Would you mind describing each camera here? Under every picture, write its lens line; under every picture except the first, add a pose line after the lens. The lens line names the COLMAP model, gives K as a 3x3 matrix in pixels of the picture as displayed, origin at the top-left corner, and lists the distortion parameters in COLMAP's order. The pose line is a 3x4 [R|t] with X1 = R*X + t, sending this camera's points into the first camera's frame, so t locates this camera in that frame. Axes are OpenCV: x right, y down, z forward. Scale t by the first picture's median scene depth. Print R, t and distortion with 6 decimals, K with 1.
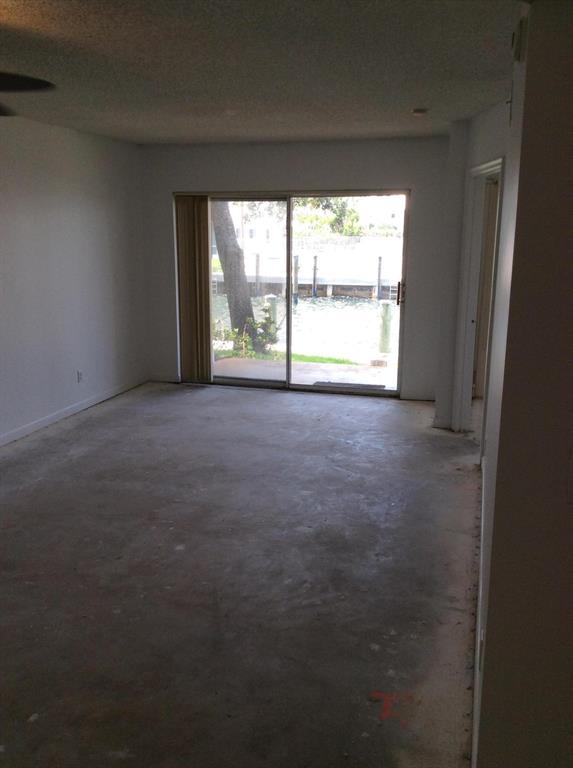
lens RADIAL K [[716.6, 0, 266.4], [0, 716.6, 407.5], [0, 0, 1]] dist [-0.032590, -0.016178]
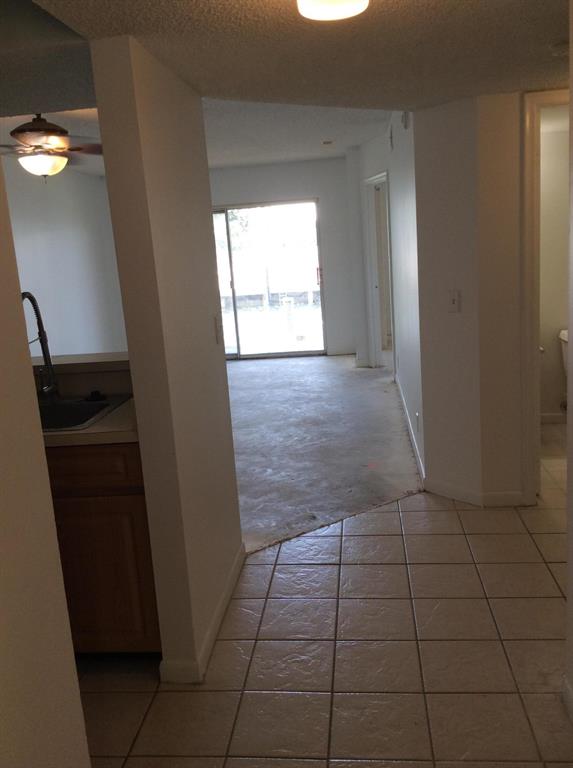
lens RADIAL K [[716.2, 0, 286.5], [0, 716.2, 384.0], [0, 0, 1]] dist [0.125904, -0.241459]
pose [[0.978934, -0.107085, 0.173841, -0.137177], [0.116166, 0.992303, -0.042900, 0.098009], [-0.167909, 0.062191, 0.983839, -0.321134]]
